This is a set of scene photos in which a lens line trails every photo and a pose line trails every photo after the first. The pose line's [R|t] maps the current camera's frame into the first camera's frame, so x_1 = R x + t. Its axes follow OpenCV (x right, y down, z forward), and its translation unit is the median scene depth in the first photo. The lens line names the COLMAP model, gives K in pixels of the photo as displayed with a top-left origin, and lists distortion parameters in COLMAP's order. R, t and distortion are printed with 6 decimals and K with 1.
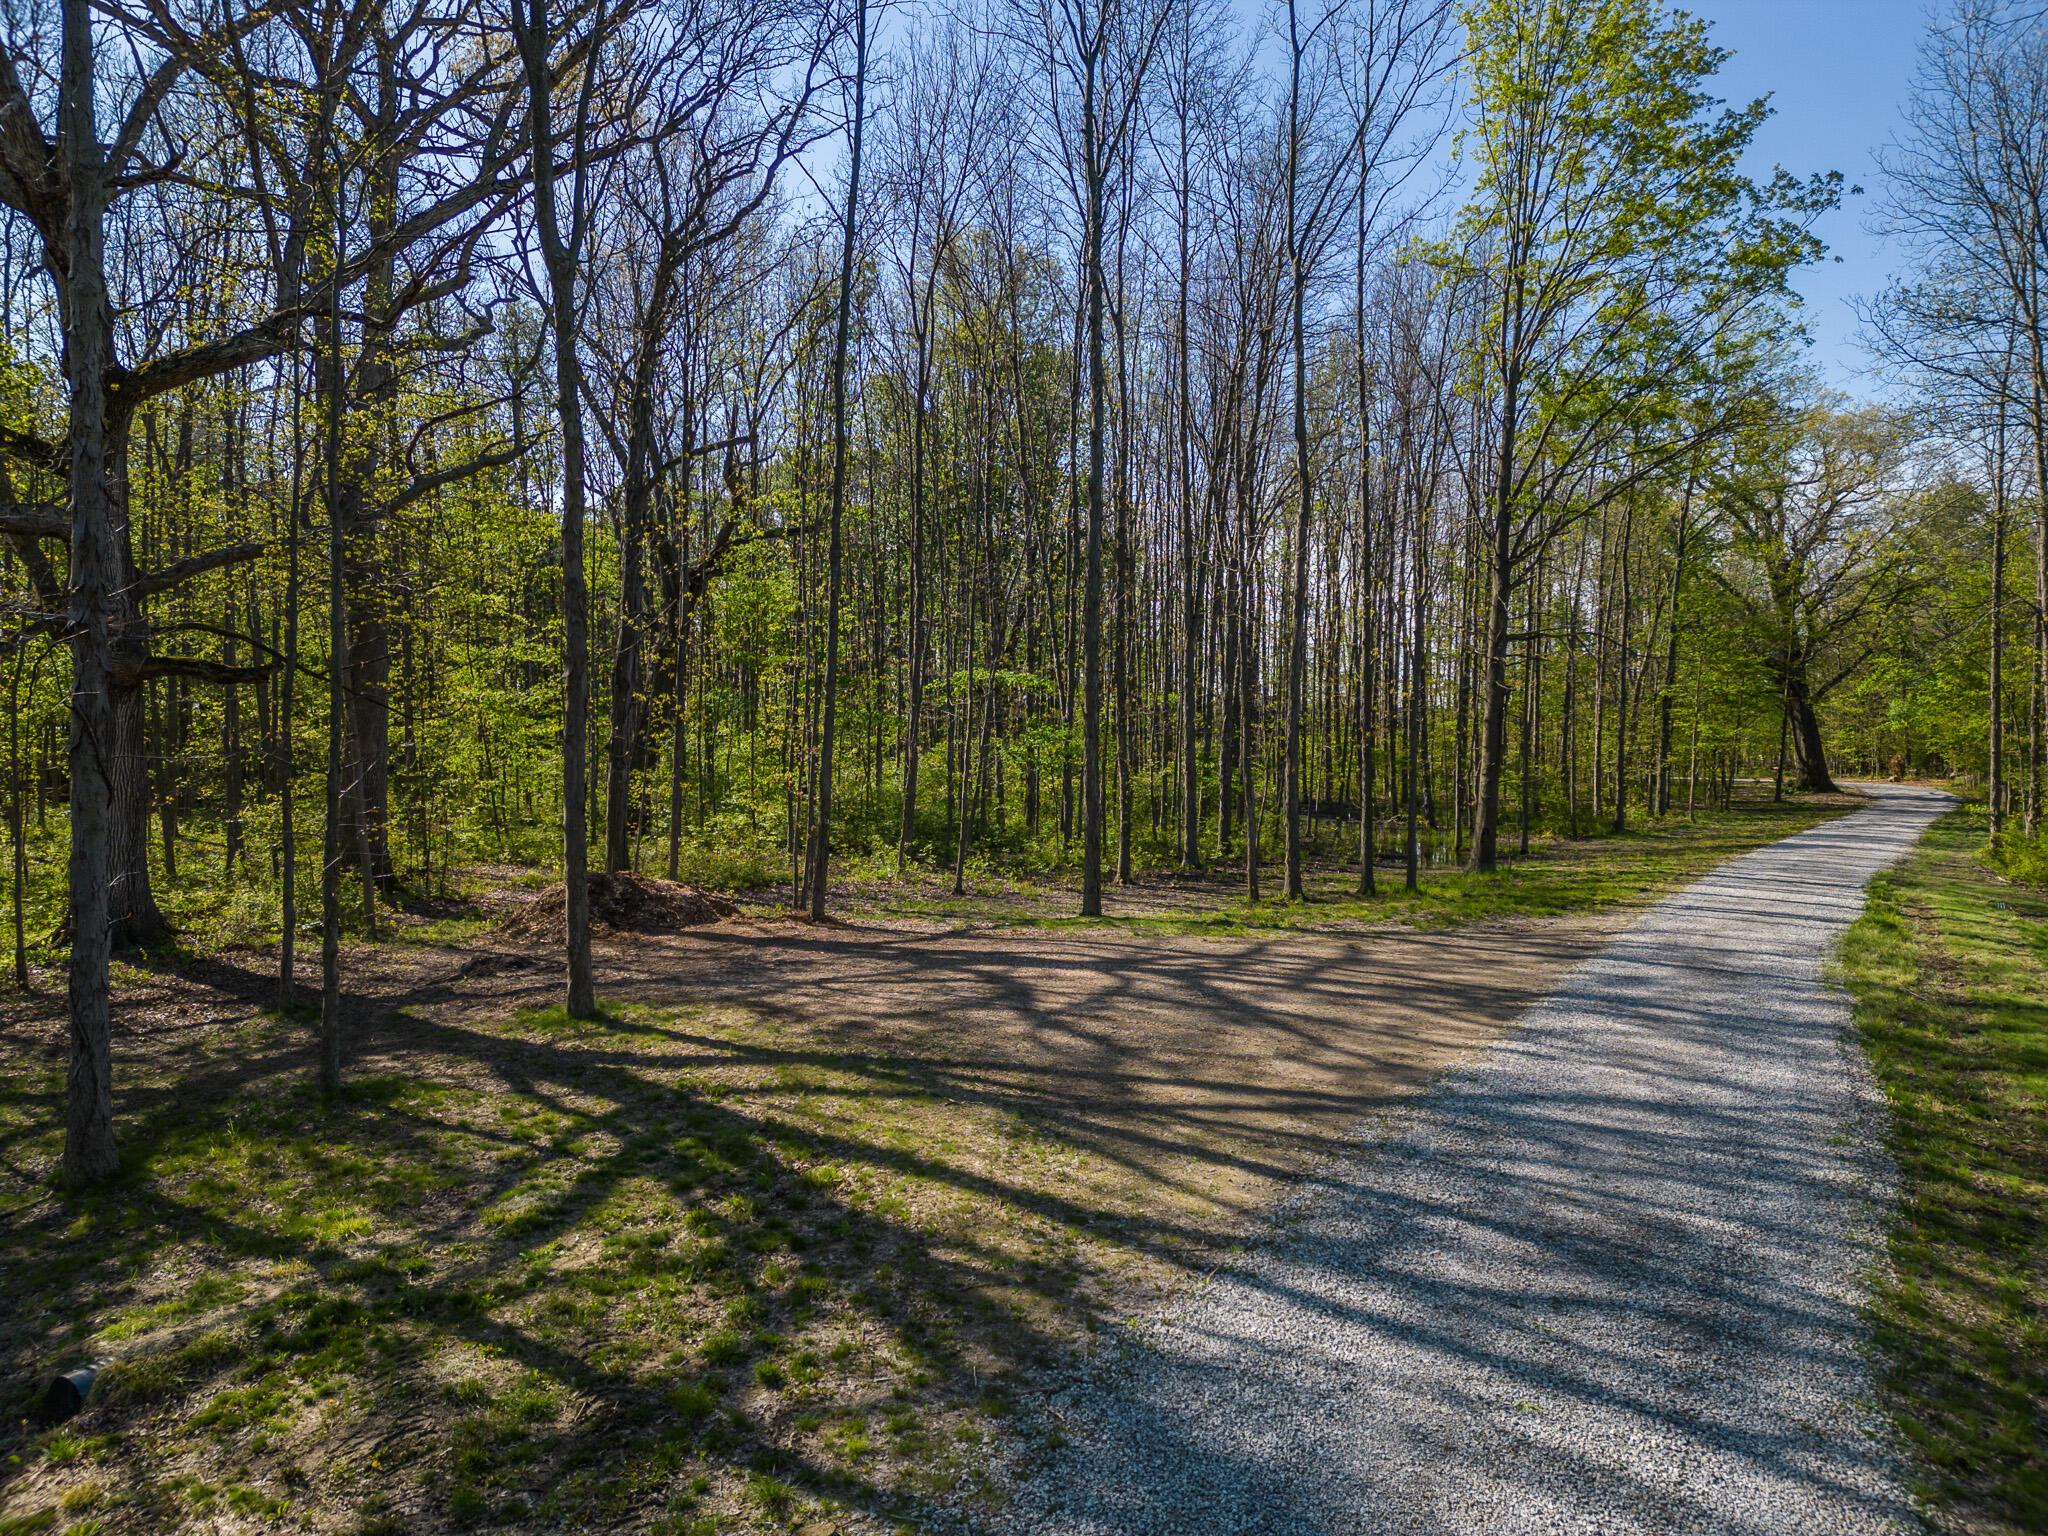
lens RADIAL K [[1432.5, 0, 1023.4], [0, 1432.5, 767.2], [0, 0, 1]] dist [0.076517, -0.068508]
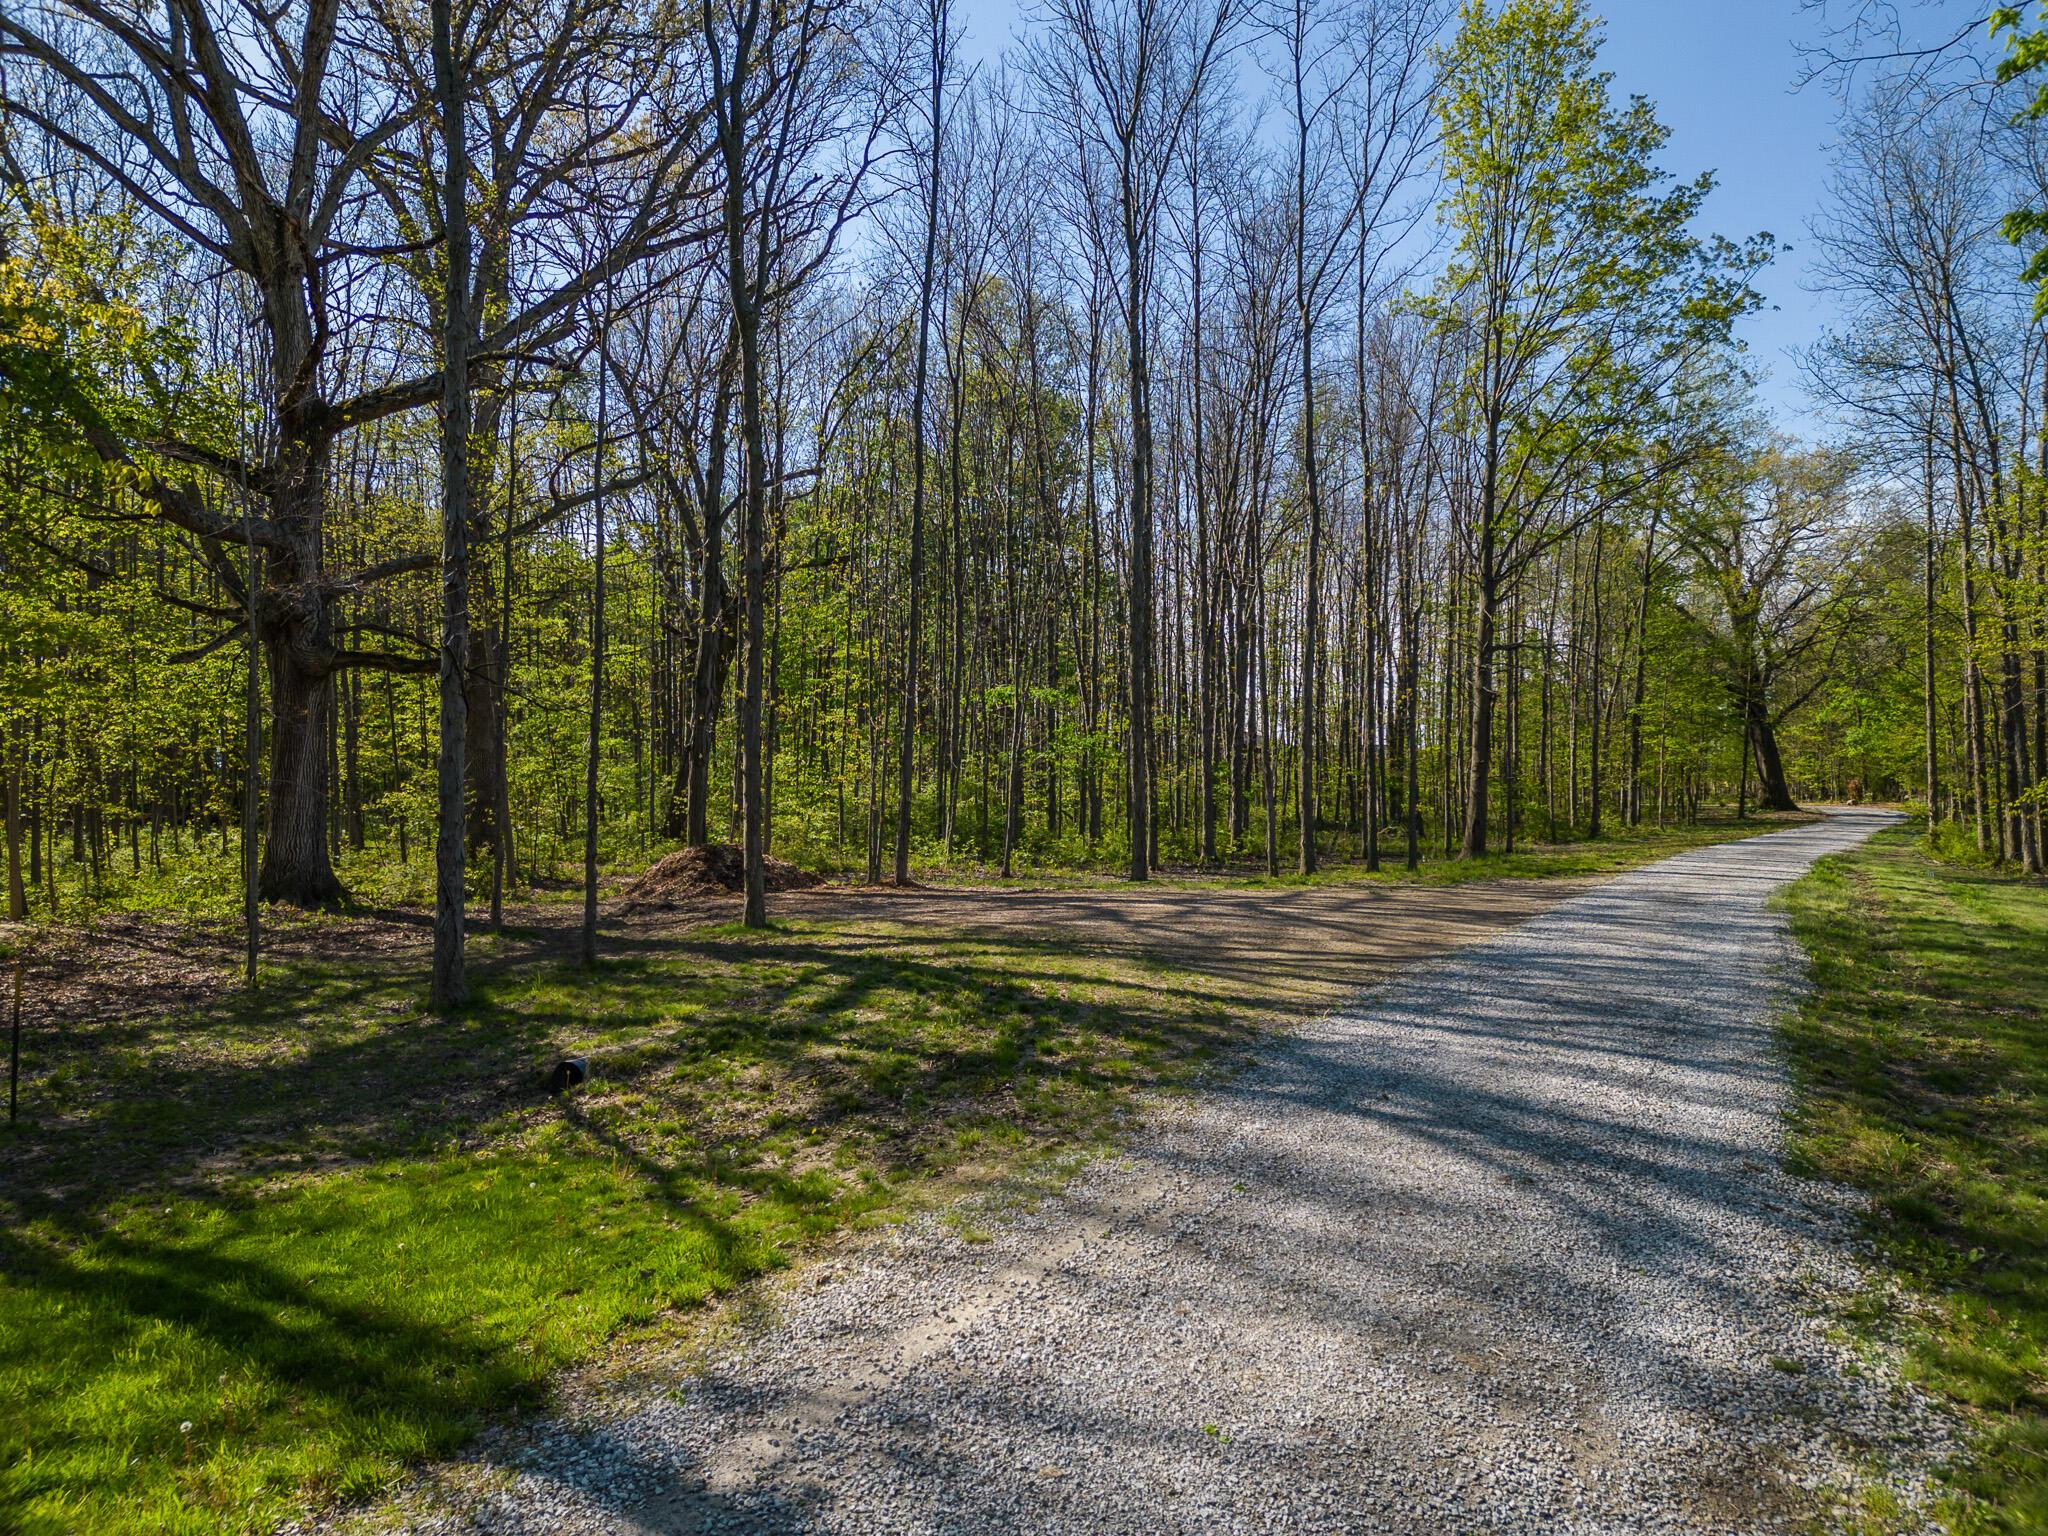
lens RADIAL K [[1444.2, 0, 1029.1], [0, 1444.2, 770.4], [0, 0, 1]] dist [0.080434, -0.076907]
pose [[0.999715, -0.005807, 0.023147, -0.054761], [0.006554, 0.999456, -0.032319, 0.043005], [-0.022946, 0.032462, 0.999210, -0.122947]]
